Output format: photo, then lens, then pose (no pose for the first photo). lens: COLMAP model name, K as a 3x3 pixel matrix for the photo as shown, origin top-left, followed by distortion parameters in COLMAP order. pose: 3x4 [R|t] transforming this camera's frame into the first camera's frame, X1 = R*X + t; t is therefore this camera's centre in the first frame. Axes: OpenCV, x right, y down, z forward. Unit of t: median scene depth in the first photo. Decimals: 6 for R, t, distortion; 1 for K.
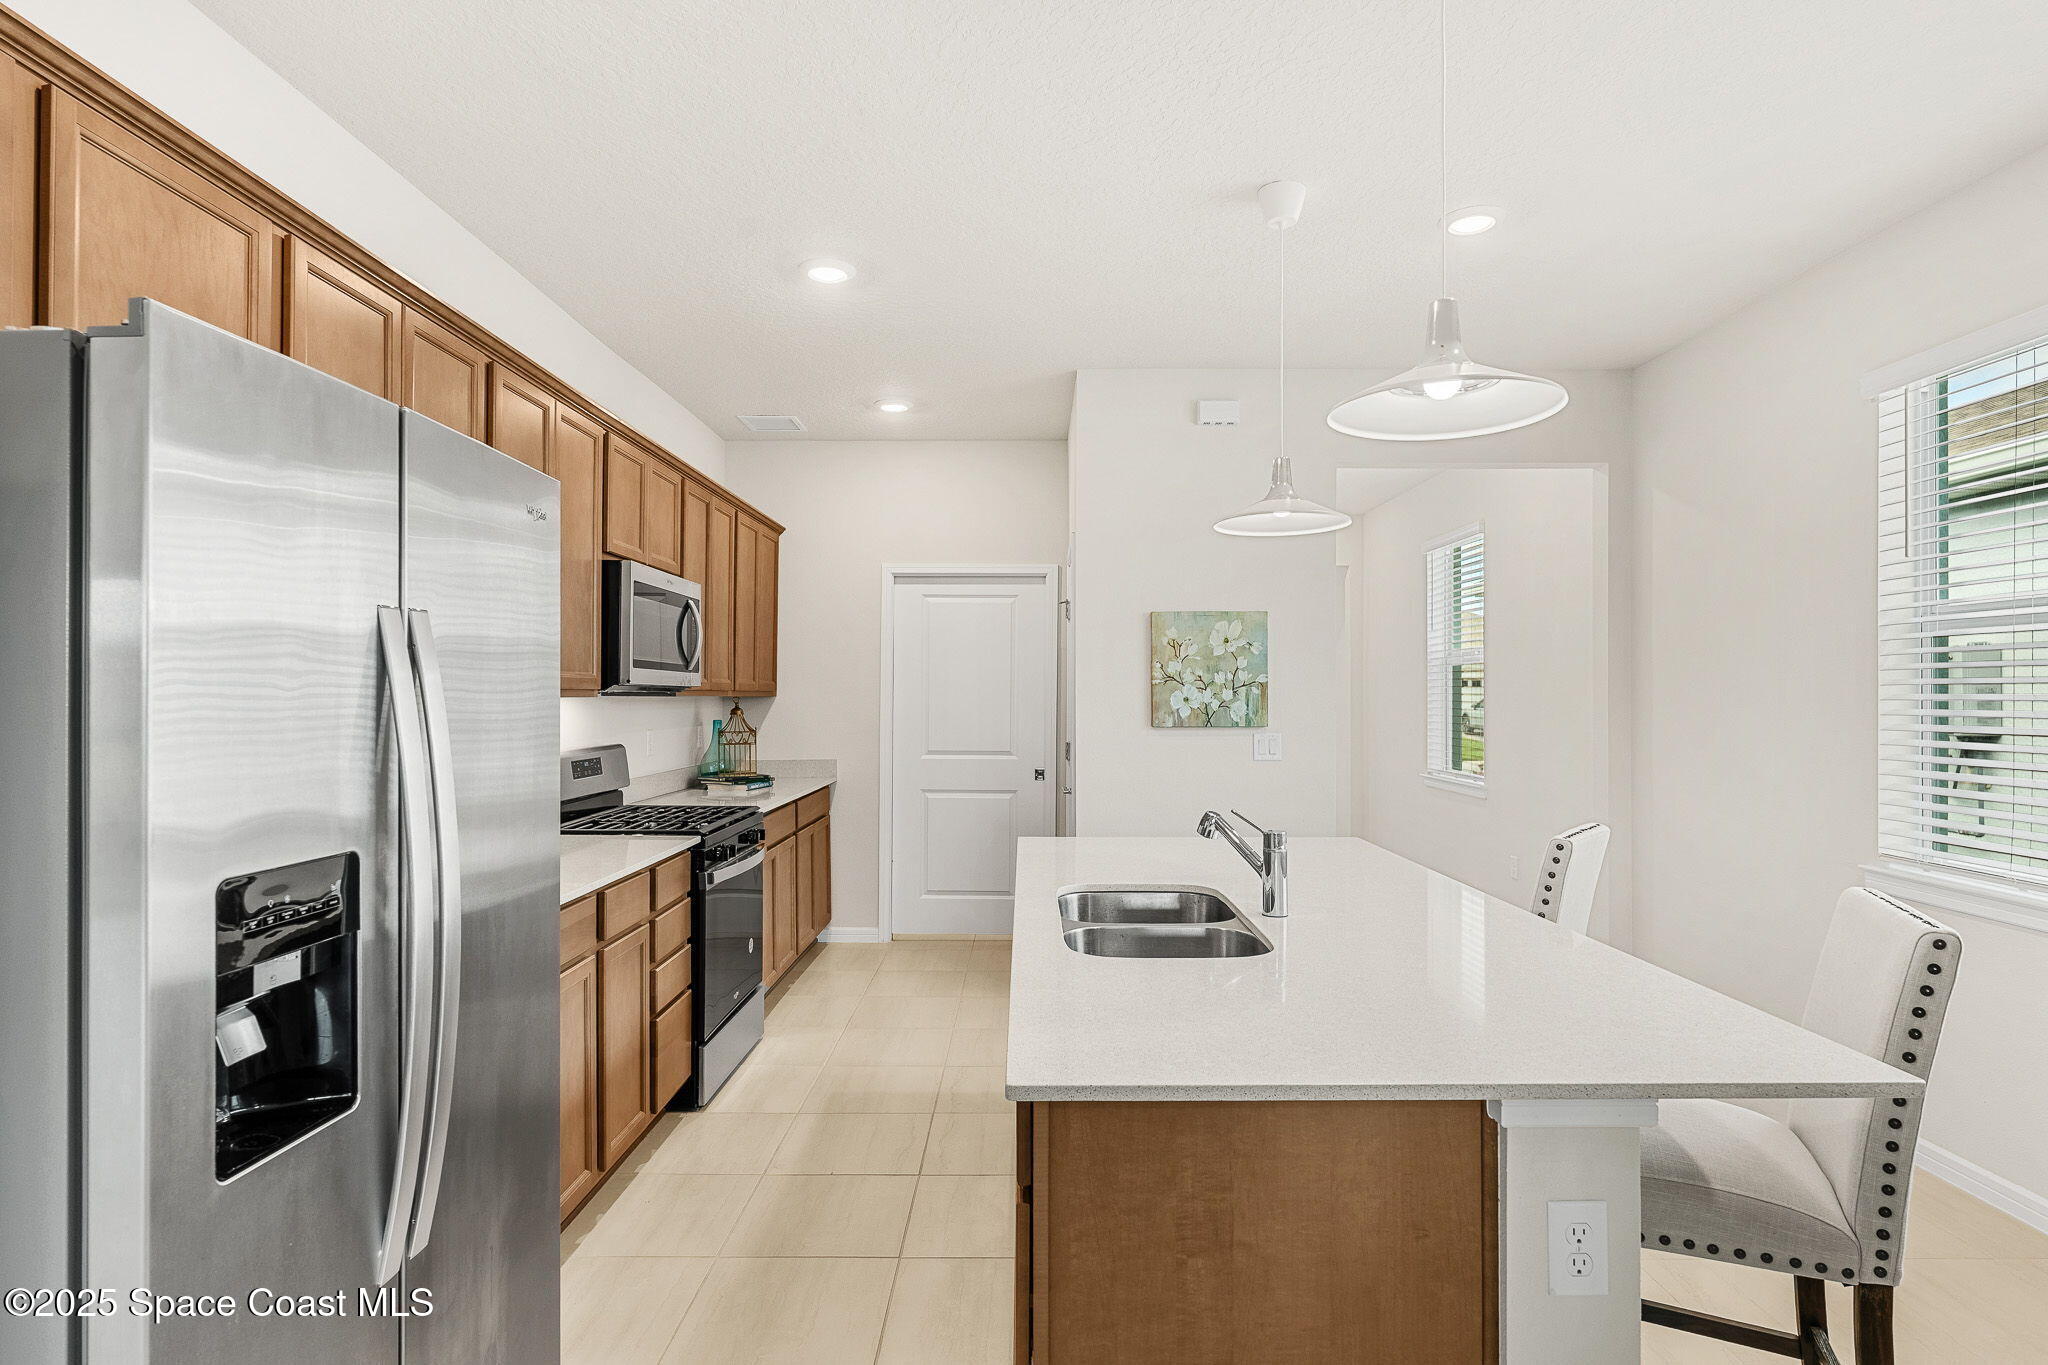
lens RADIAL K [[1055.1, 0, 1030.5], [0, 1055.1, 691.5], [0, 0, 1]] dist [-0.003352, -0.000372]
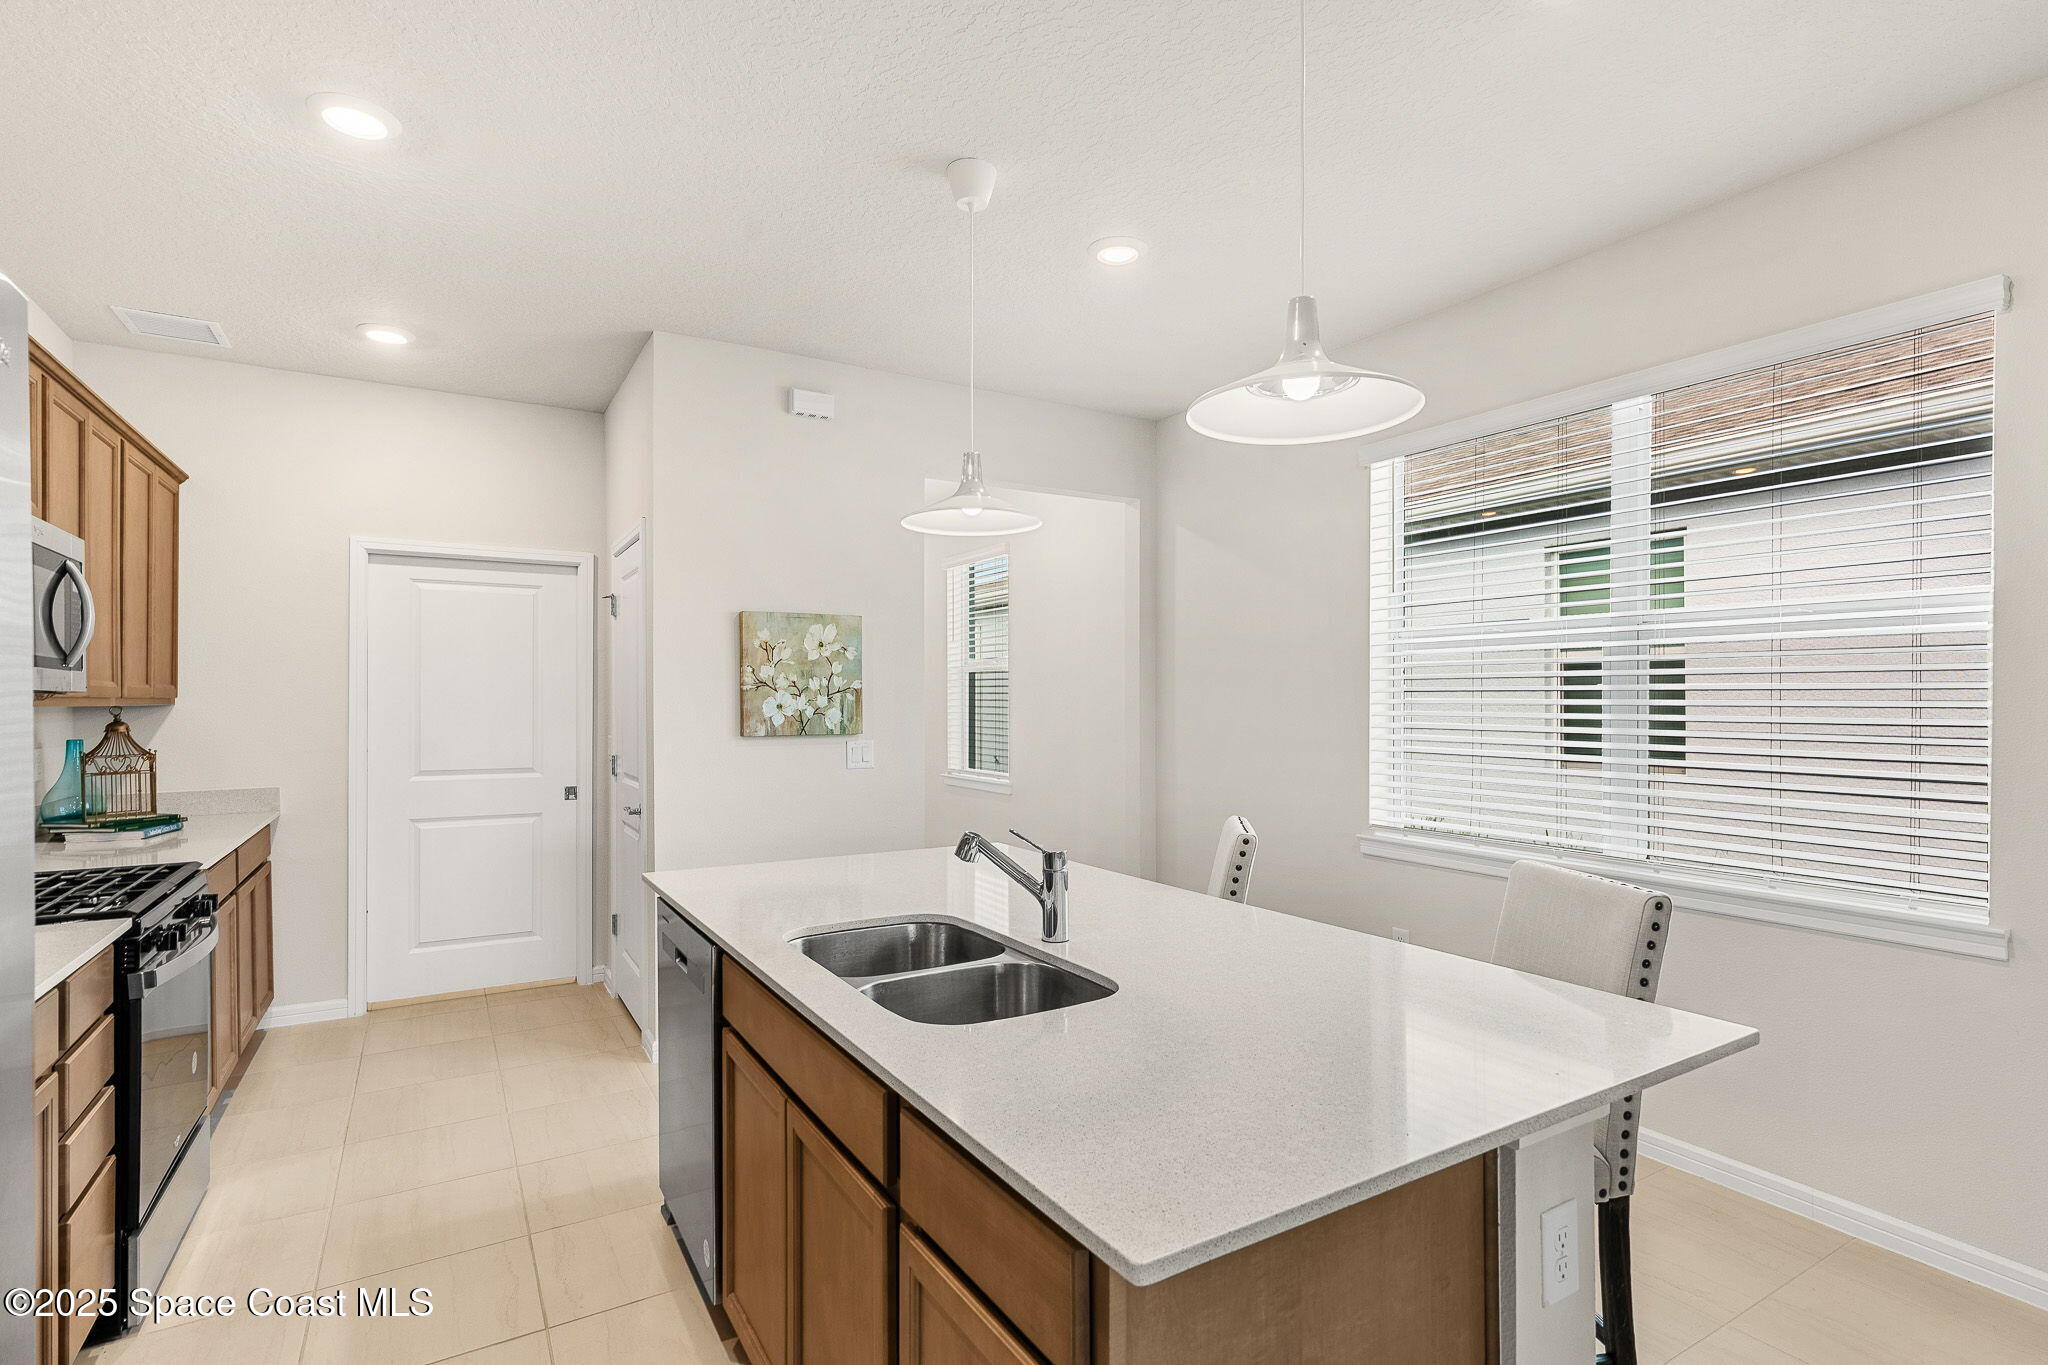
lens RADIAL K [[987.8, 0, 1026.5], [0, 987.8, 704.0], [0, 0, 1]] dist [0.002064, 0.001591]
pose [[0.854100, -0.004712, 0.520088, -0.121137], [0.001130, 0.999973, 0.007205, -0.000754], [-0.520108, -0.005566, 0.854082, 0.138215]]
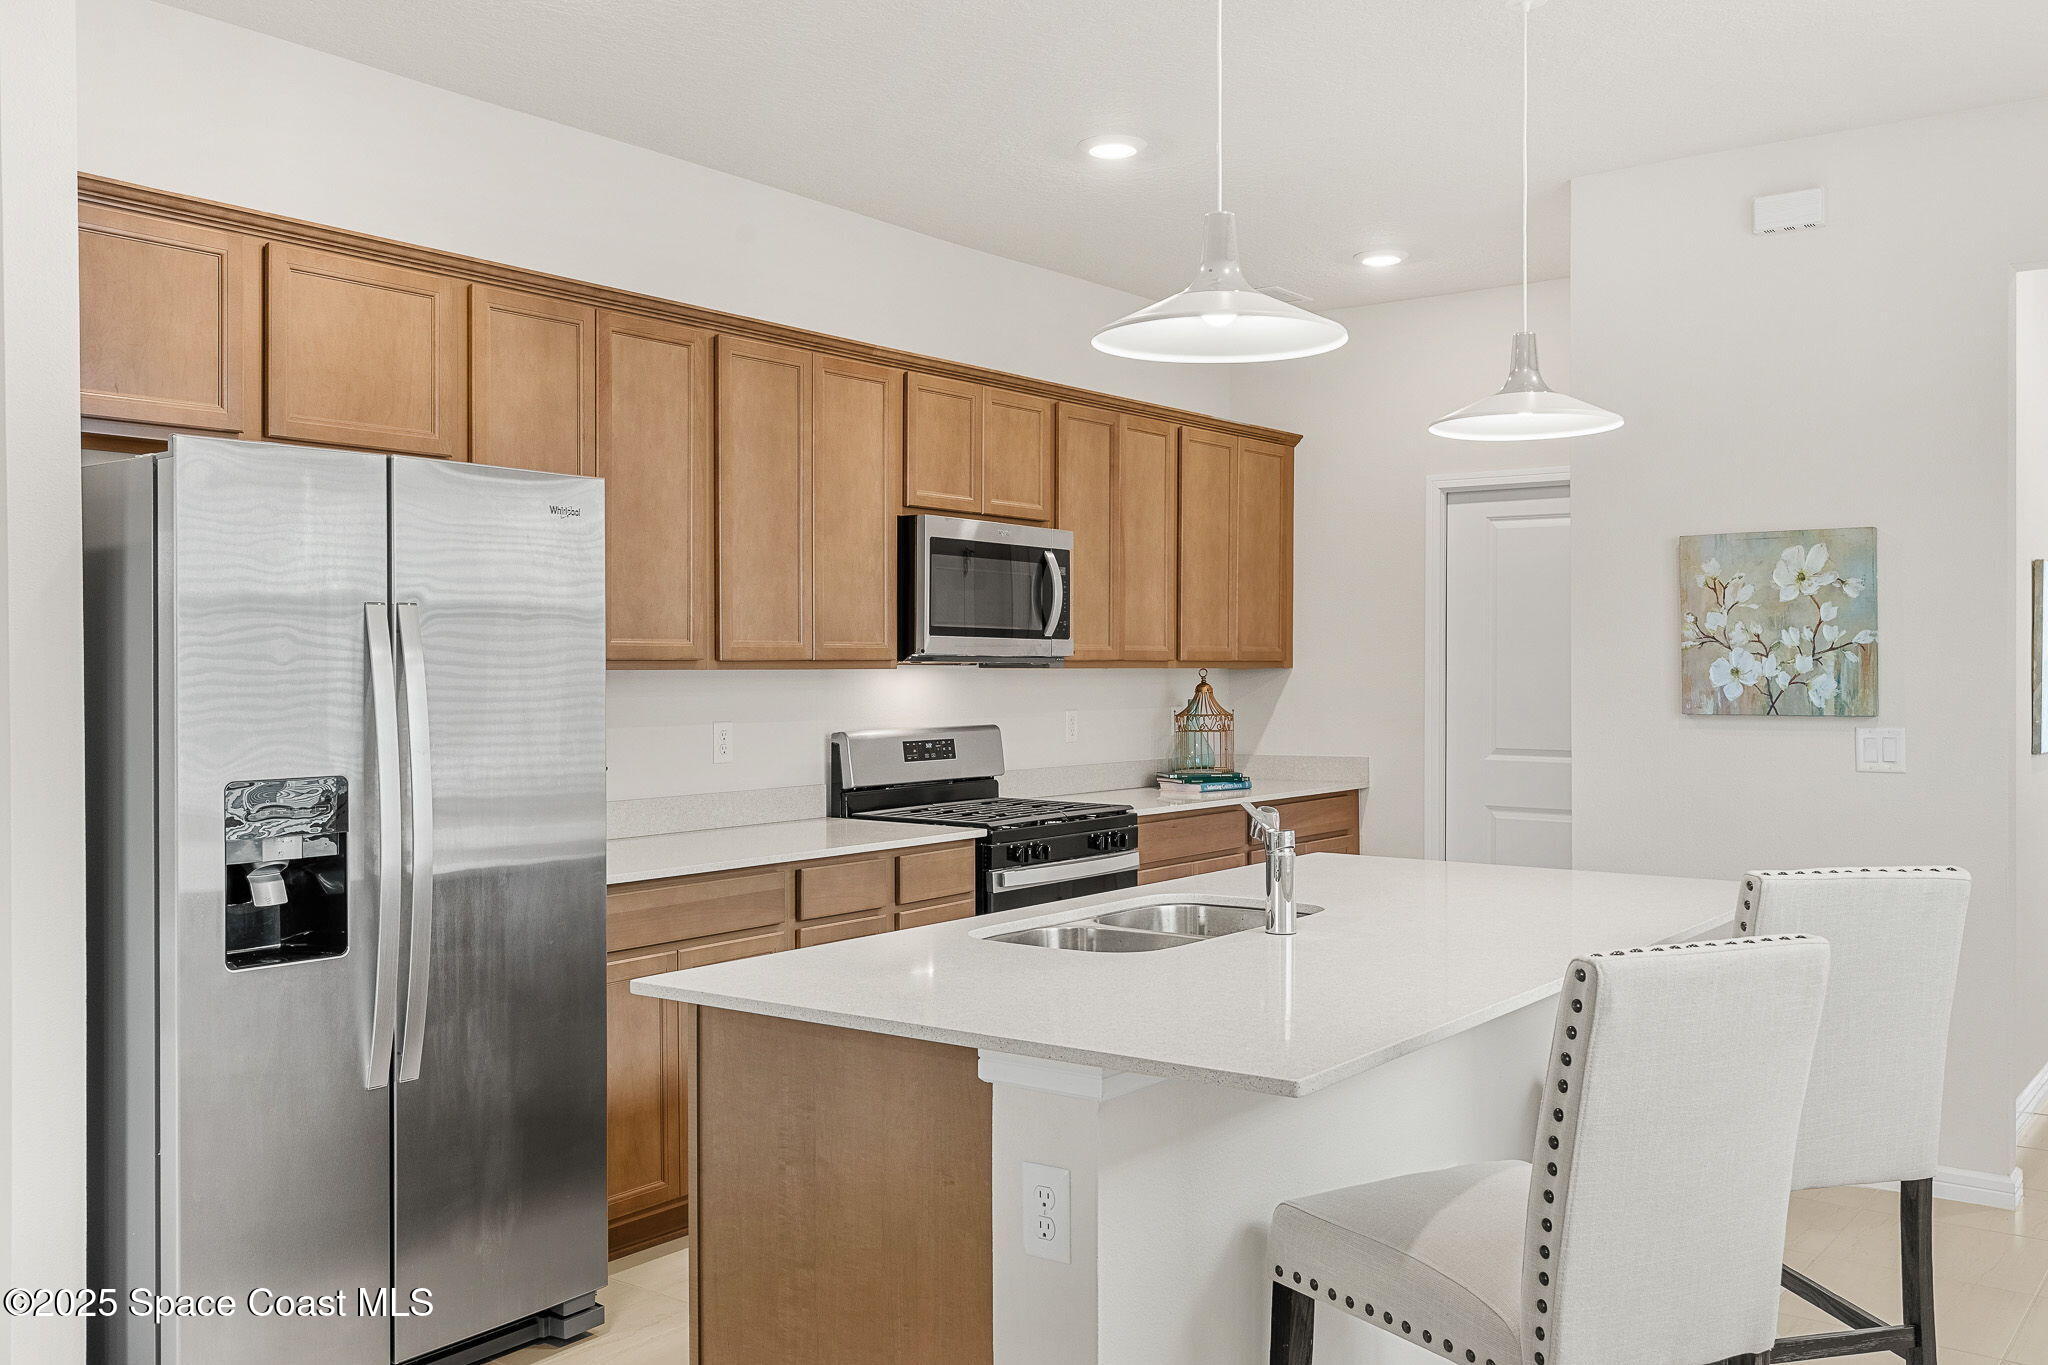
lens RADIAL K [[1746.1, 0, 1024.0], [0, 1746.1, 682.5], [0, 0, 1]] dist [-0.007680, -0.002058]
pose [[0.802541, 0.003267, -0.596588, 0.431101], [0.003734, 0.999938, 0.010499, 0.001427], [0.596585, -0.010653, 0.802479, -0.099190]]
